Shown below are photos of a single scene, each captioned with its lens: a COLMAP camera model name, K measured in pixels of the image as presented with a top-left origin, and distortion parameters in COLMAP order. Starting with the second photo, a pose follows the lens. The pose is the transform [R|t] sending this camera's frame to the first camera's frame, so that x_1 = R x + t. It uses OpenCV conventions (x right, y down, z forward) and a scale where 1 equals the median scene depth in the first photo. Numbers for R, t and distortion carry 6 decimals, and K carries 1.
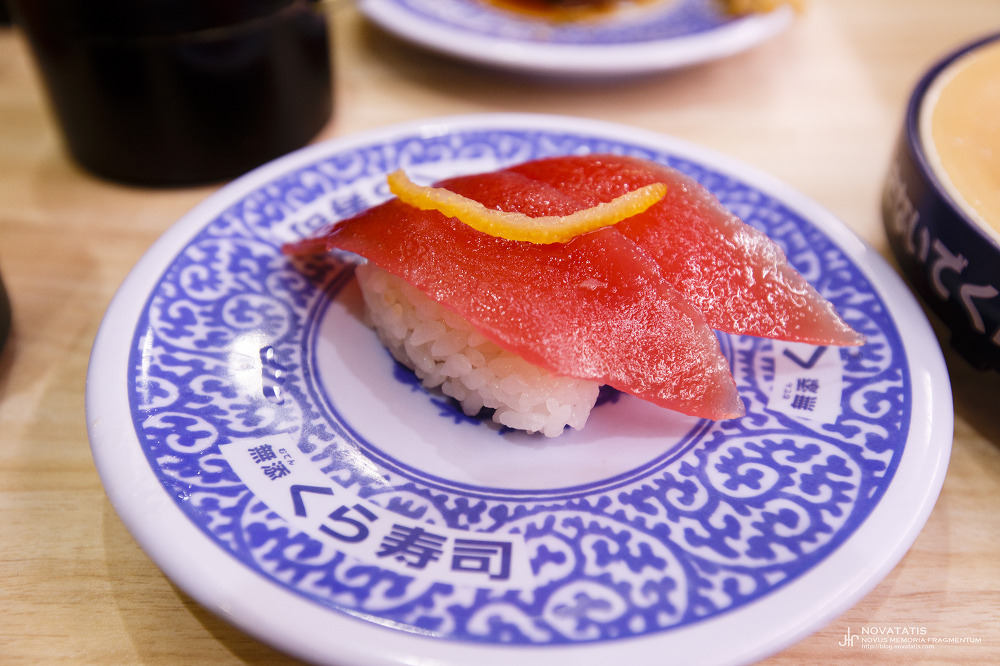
lens RADIAL K [[940.6, 0, 474.5], [0, 940.6, 332.0], [0, 0, 1]] dist [0.013136, -0.003287]
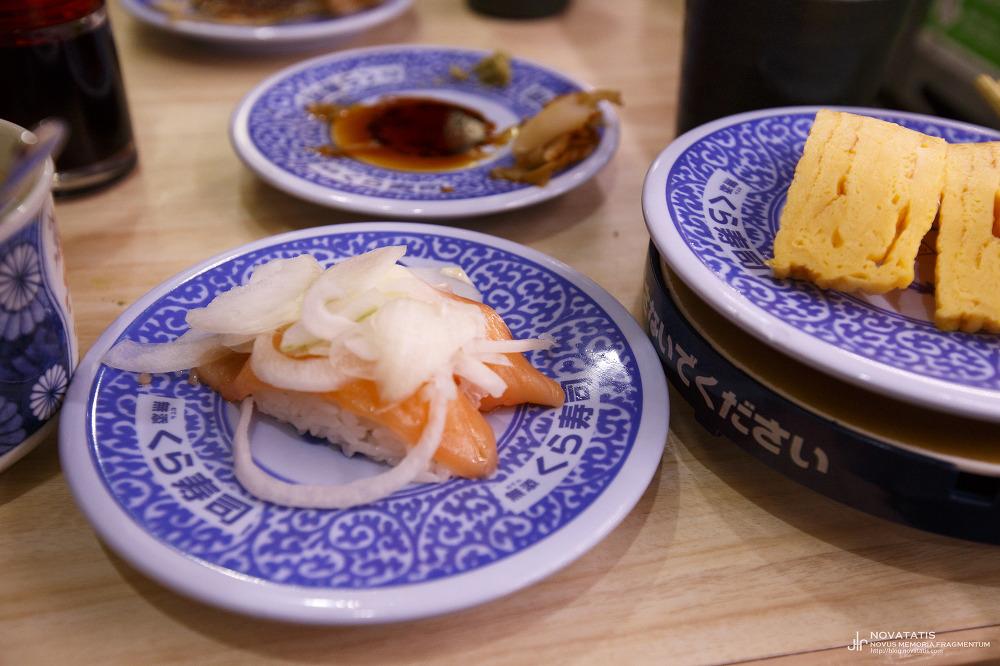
lens RADIAL K [[922.8, 0, 500.0], [0, 922.8, 333.0], [0, 0, 1]] dist [-0.007805, 0.014376]
pose [[-0.102967, -0.609630, 0.785970, -1.193911], [0.614226, 0.582551, 0.532317, -0.785045], [-0.782384, 0.537574, 0.314467, 0.457302]]
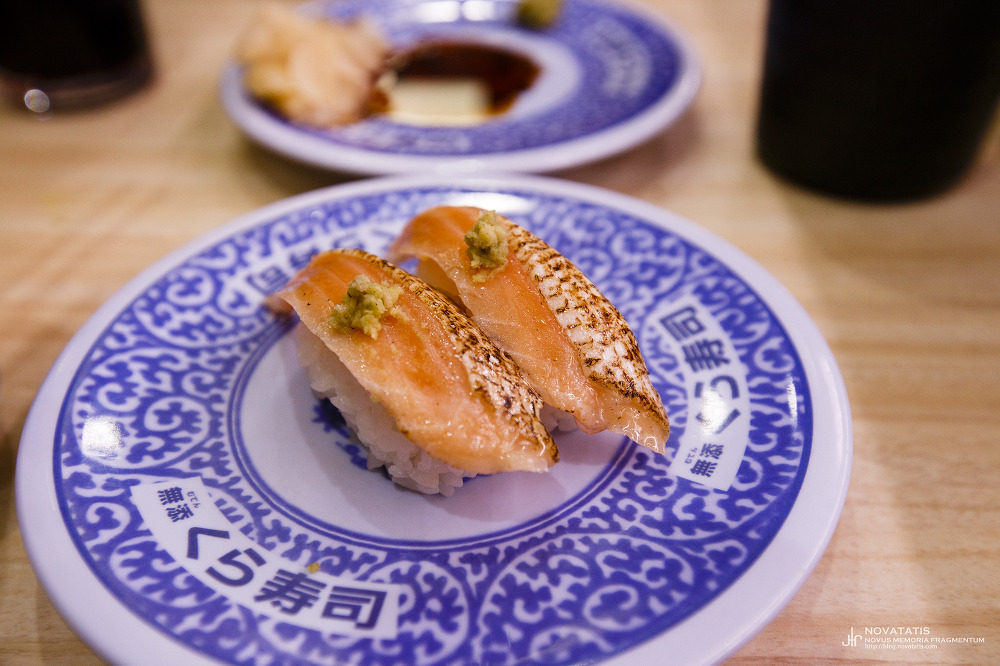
lens RADIAL K [[946.0, 0, 494.3], [0, 946.0, 329.5], [0, 0, 1]] dist [0.109017, -0.118445]
pose [[-0.567954, 0.517112, -0.640331, 0.774353], [-0.515721, 0.382736, 0.766514, -1.026704], [0.641452, 0.765577, 0.049309, 1.121575]]
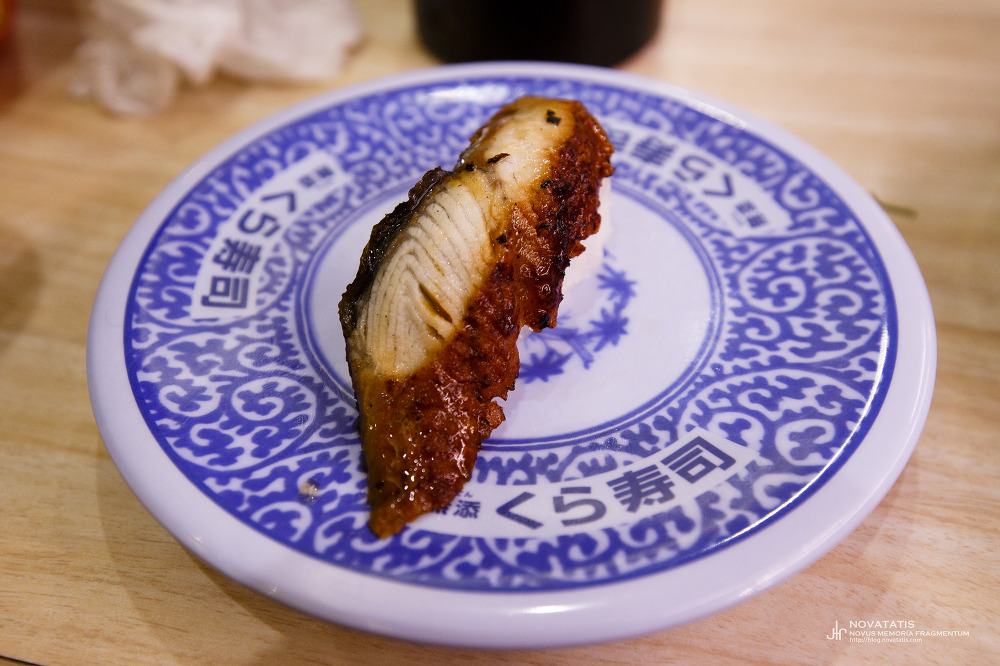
lens RADIAL K [[950.9, 0, 500.0], [0, 950.9, 333.0], [0, 0, 1]] dist [0.010565, 0.101634]
pose [[0.757426, -0.466611, 0.456706, -0.540840], [0.439101, 0.881703, 0.172597, -0.159351], [-0.483215, 0.069811, 0.872714, 0.140184]]
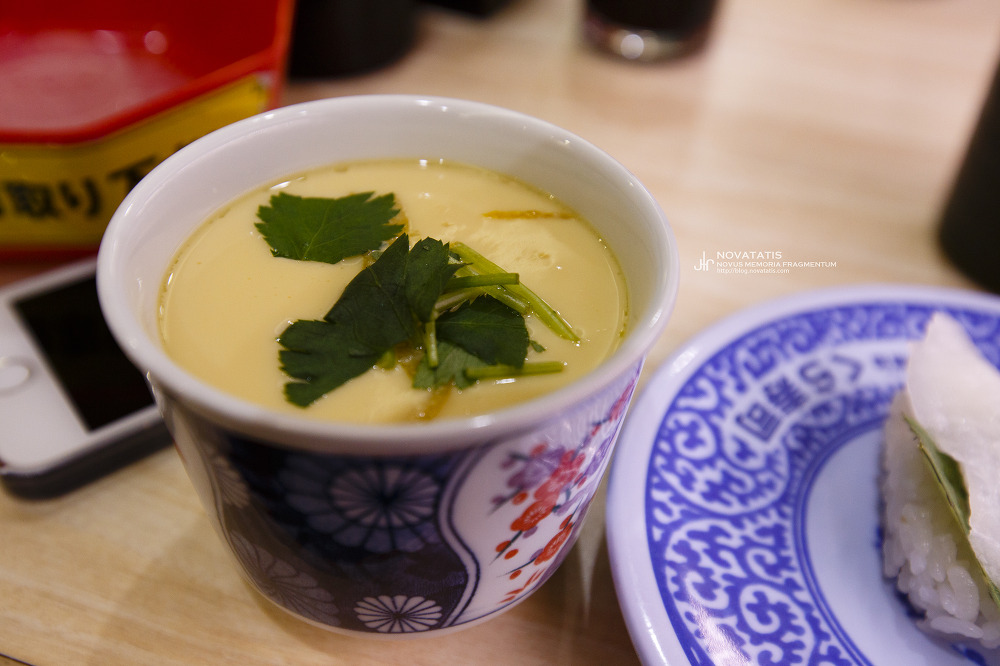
lens RADIAL K [[922.8, 0, 500.0], [0, 922.8, 333.0], [0, 0, 1]] dist [-0.007805, 0.014376]
pose [[-0.524291, 0.551687, -0.648661, 0.961678], [-0.581111, 0.325006, 0.746110, -0.566981], [0.622438, 0.768123, 0.150193, 0.405740]]
